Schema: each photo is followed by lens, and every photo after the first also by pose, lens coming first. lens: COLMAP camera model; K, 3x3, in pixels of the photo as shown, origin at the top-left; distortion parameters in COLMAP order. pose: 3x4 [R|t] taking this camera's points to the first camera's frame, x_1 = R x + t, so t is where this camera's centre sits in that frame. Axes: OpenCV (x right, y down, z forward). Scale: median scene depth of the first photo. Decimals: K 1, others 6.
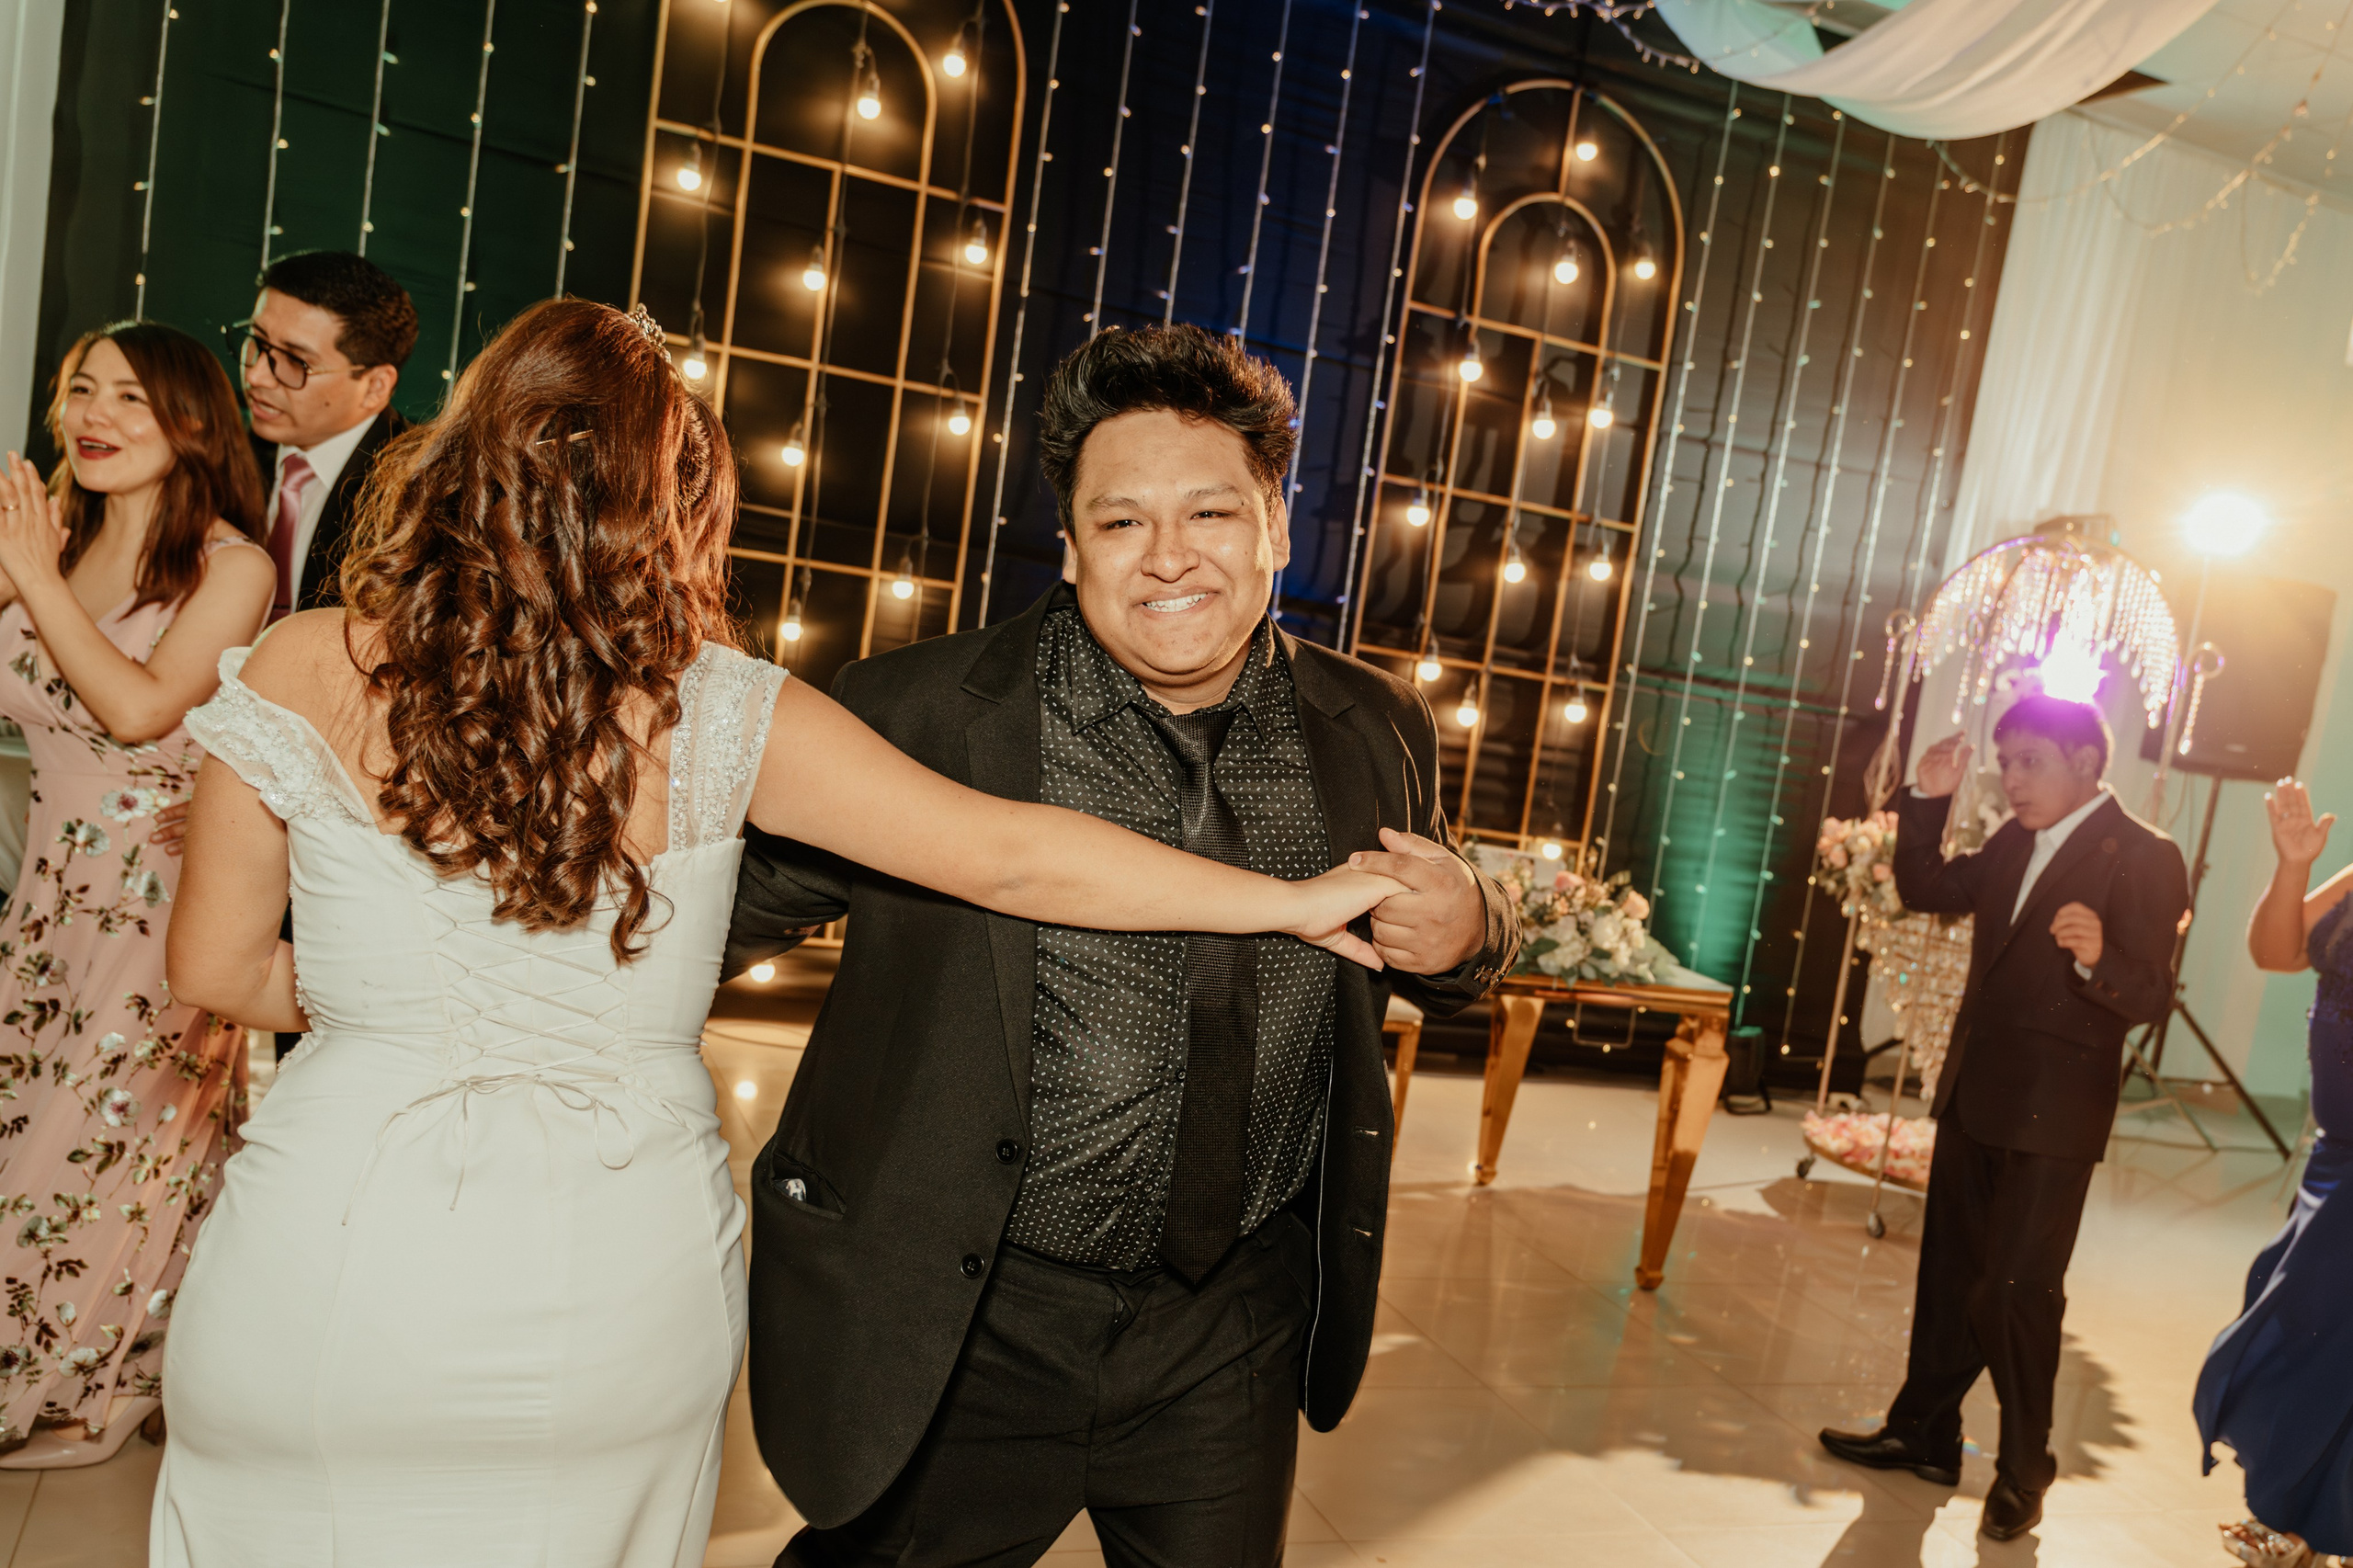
lens RADIAL K [[1946.1, 0, 1278.9], [0, 1946.1, 877.5], [0, 0, 1]] dist [0.005918, 0.039045]
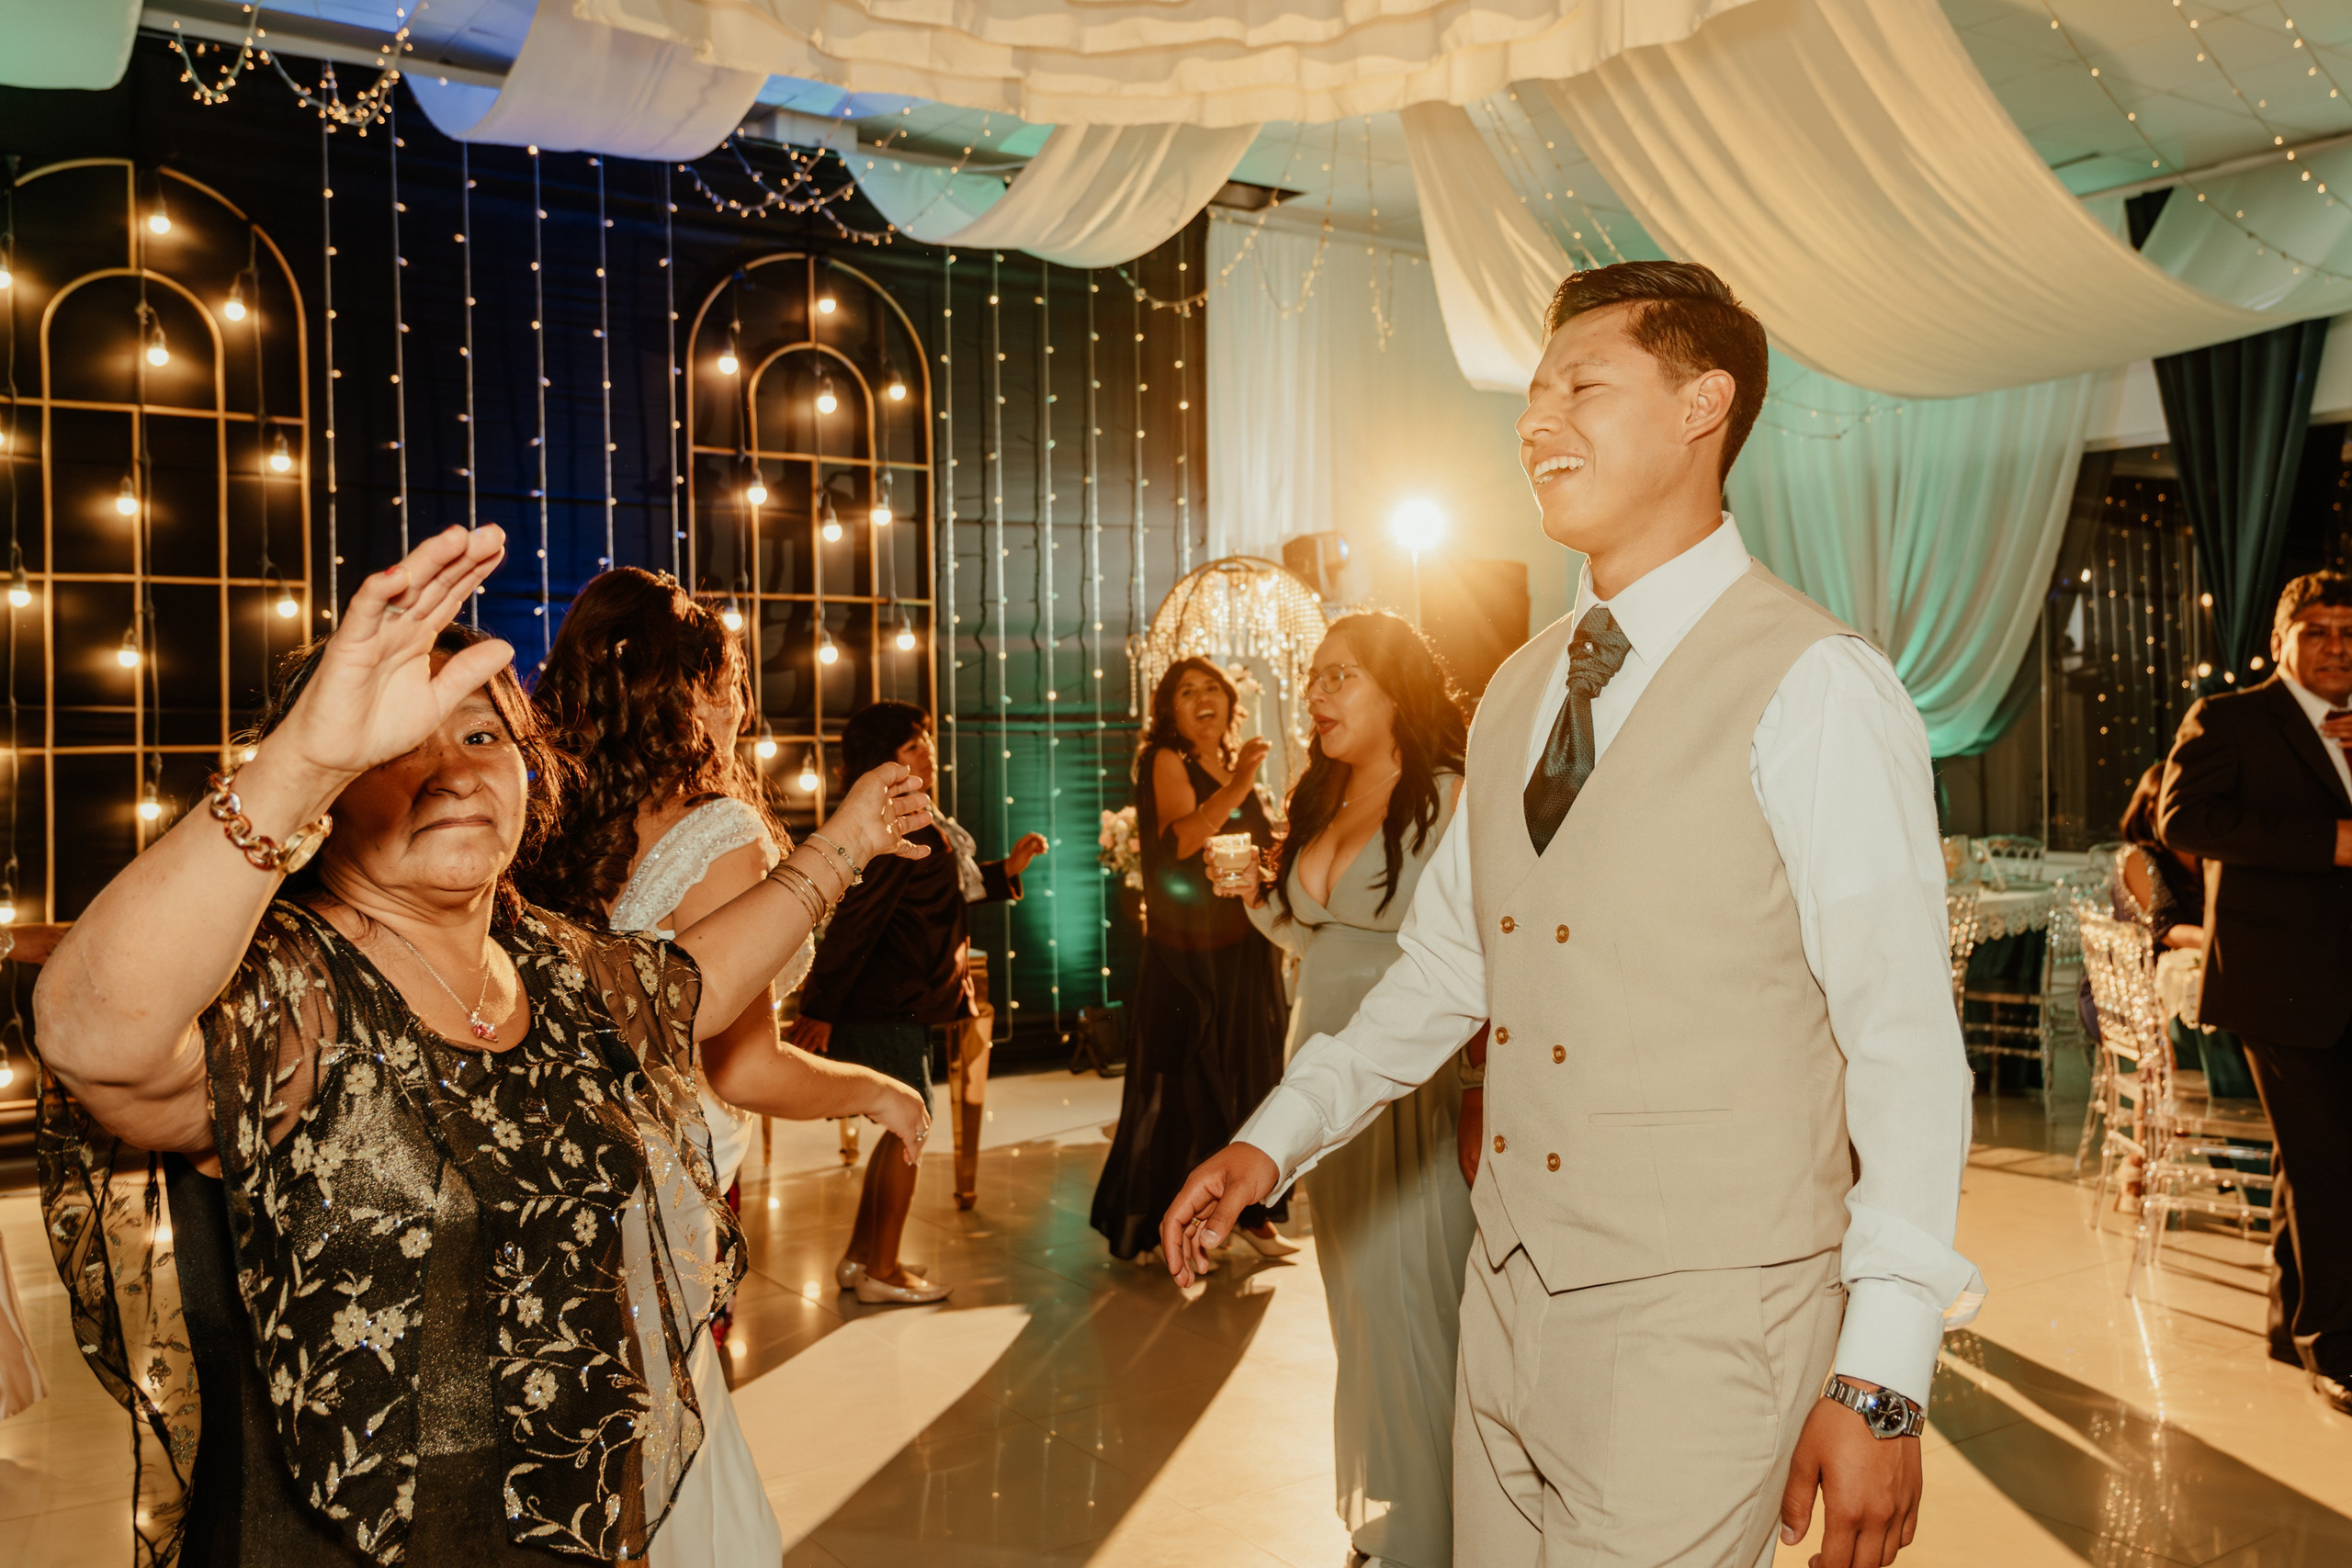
lens RADIAL K [[2022.3, 0, 1272.8], [0, 2022.3, 706.5], [0, 0, 1]] dist [0.000893, 0.049526]
pose [[0.962499, -0.164321, 0.215857, 0.110119], [0.189477, 0.976634, -0.101412, 0.047360], [-0.194149, 0.138508, 0.971144, -0.227784]]
